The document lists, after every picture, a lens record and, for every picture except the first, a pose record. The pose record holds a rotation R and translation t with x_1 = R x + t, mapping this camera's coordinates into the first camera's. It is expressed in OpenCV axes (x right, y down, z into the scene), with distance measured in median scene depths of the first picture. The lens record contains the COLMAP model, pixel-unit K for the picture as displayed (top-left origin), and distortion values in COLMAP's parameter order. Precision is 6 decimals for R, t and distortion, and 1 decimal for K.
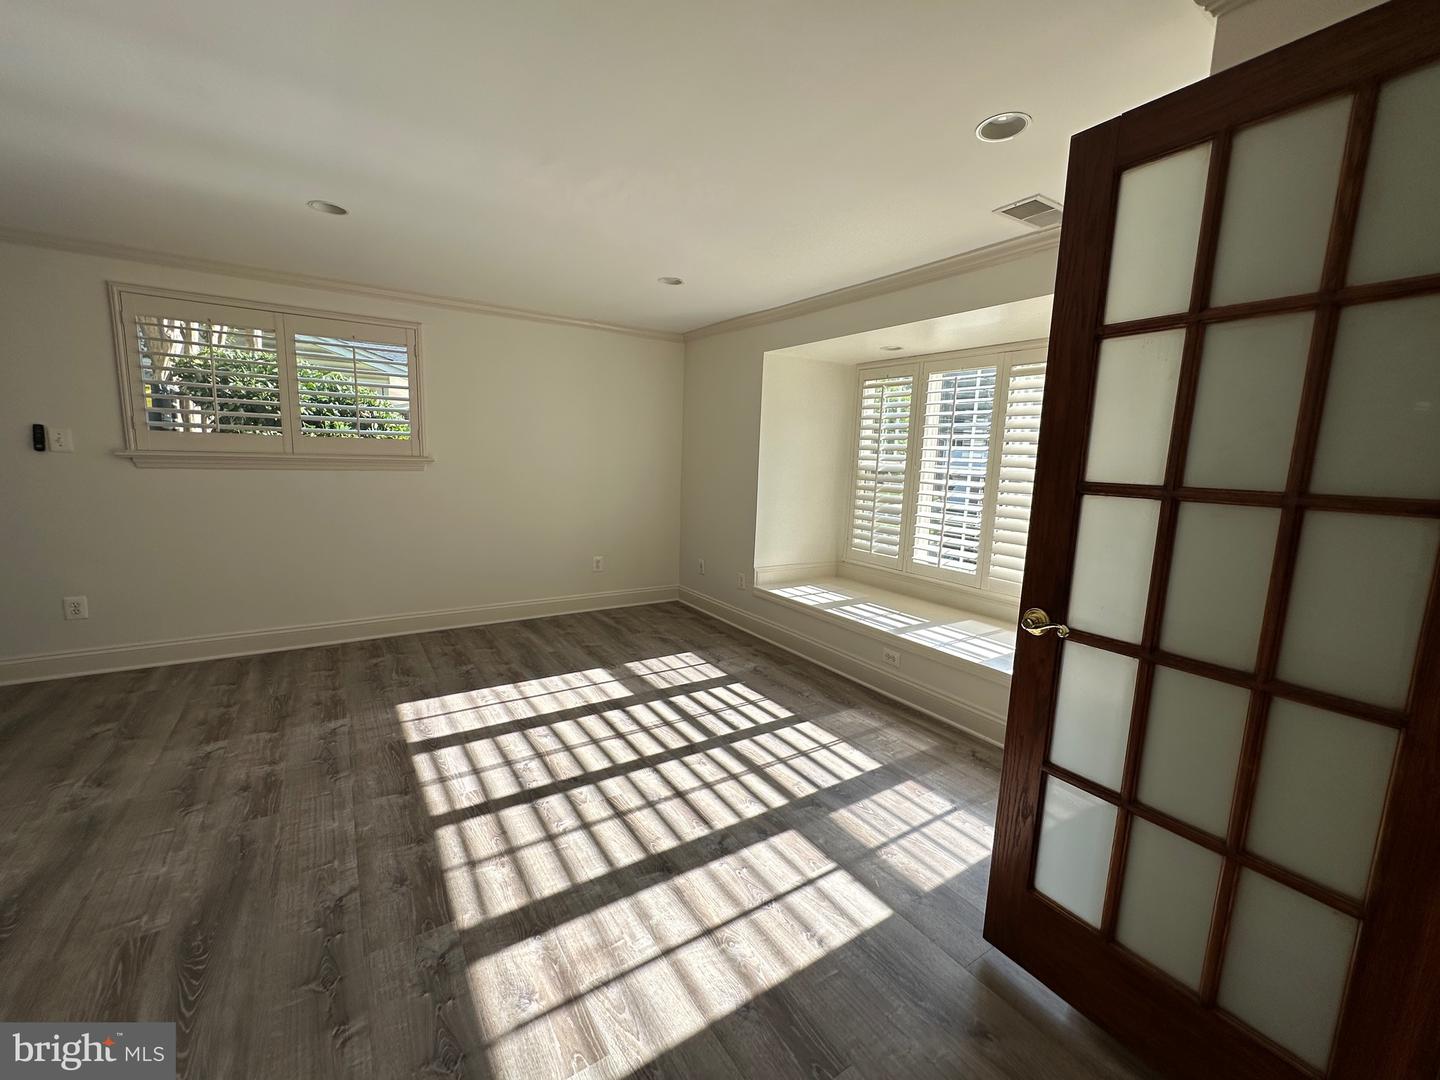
lens RADIAL K [[588.2, 0, 720.0], [0, 588.2, 540.0], [0, 0, 1]] dist [-0.001140, -0.000121]
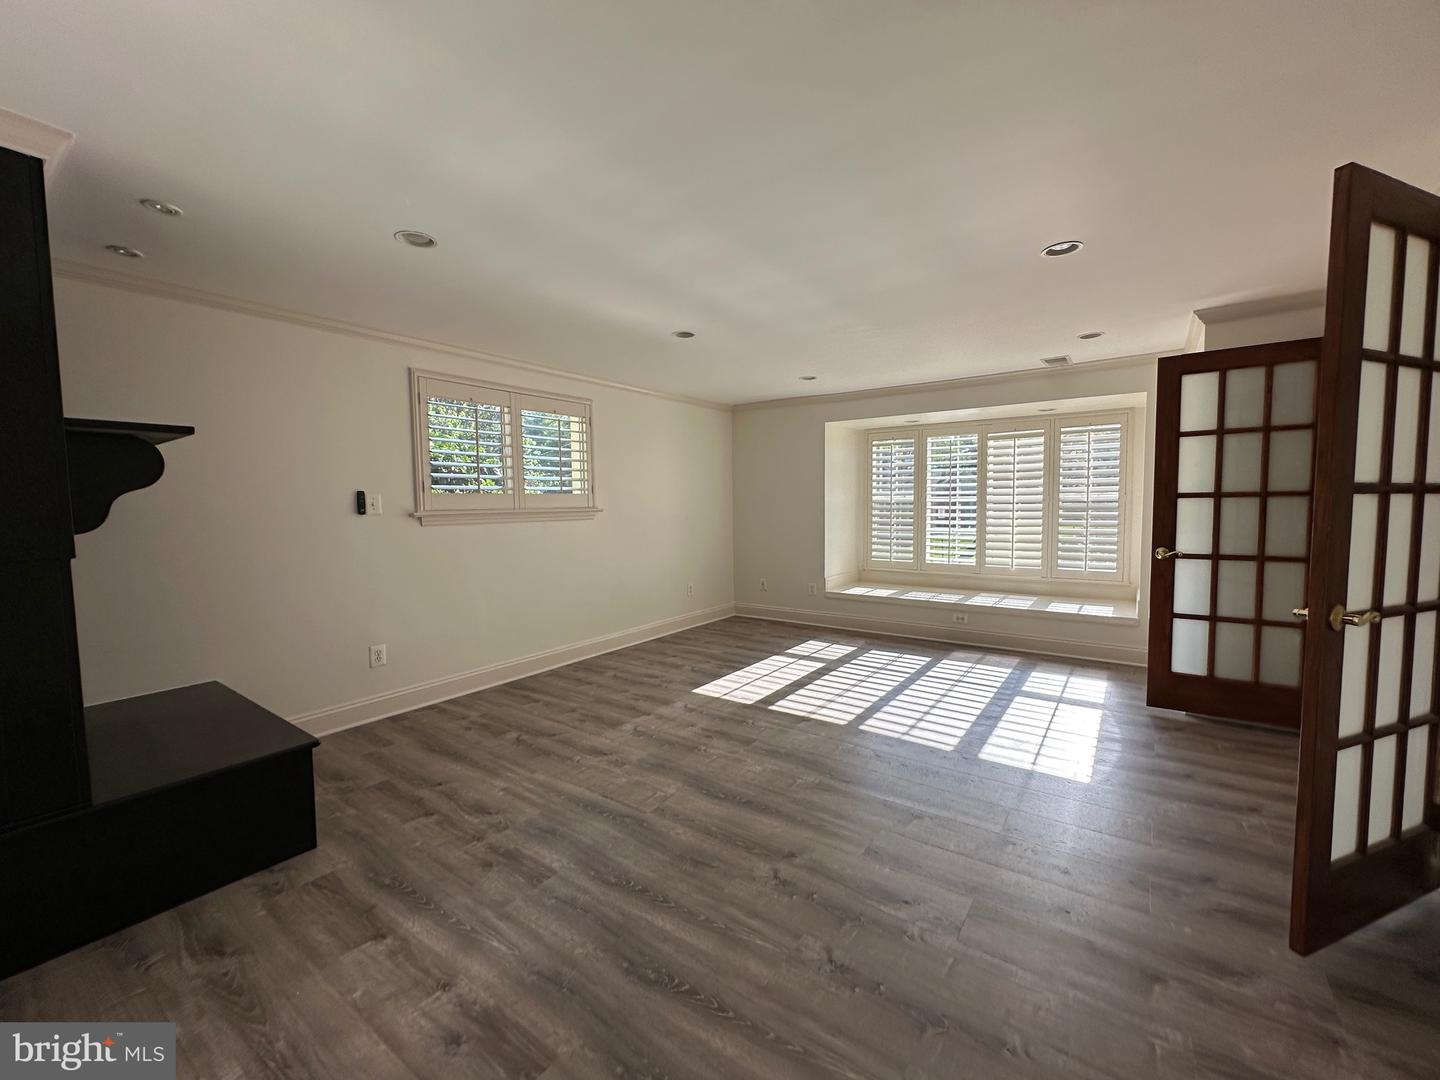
lens RADIAL K [[588.2, 0, 720.0], [0, 588.2, 540.0], [0, 0, 1]] dist [-0.001140, -0.000121]
pose [[0.933475, -0.067269, 0.352277, -1.087010], [0.094282, 0.993731, -0.060074, 0.033807], [-0.346028, 0.089291, 0.933966, -0.330012]]
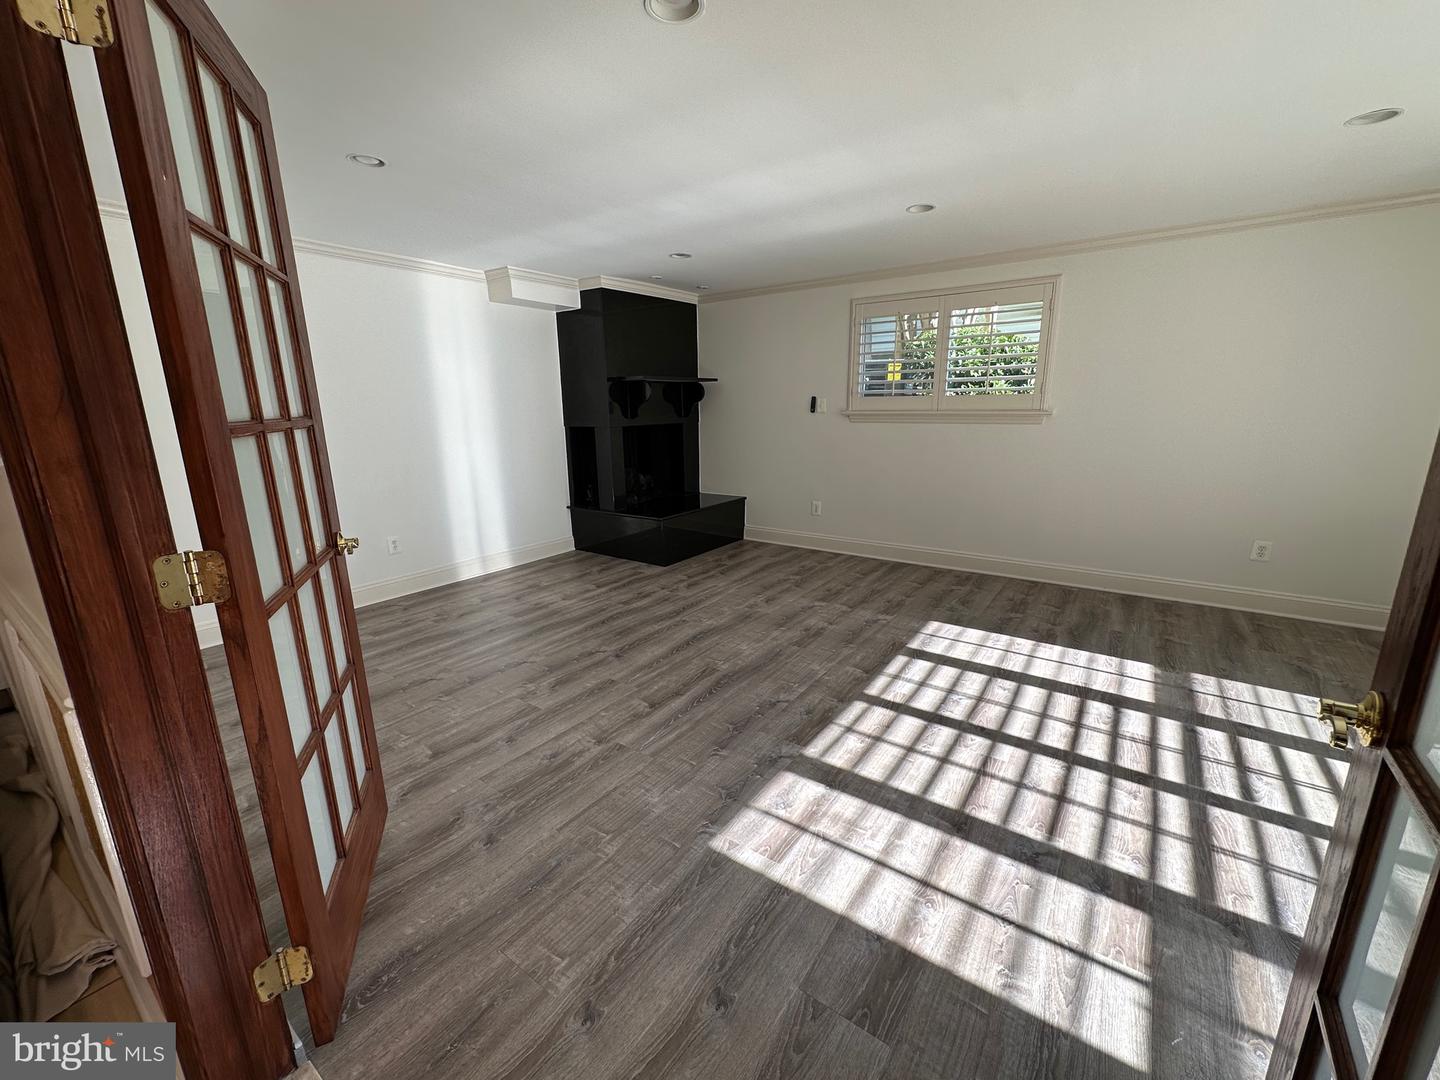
lens RADIAL K [[588.2, 0, 720.0], [0, 588.2, 540.0], [0, 0, 1]] dist [-0.001140, -0.000121]
pose [[0.353750, 0.175600, -0.918708, 0.430570], [-0.110574, 0.983182, 0.145346, -0.008933], [0.928781, 0.050169, 0.367218, 0.179173]]
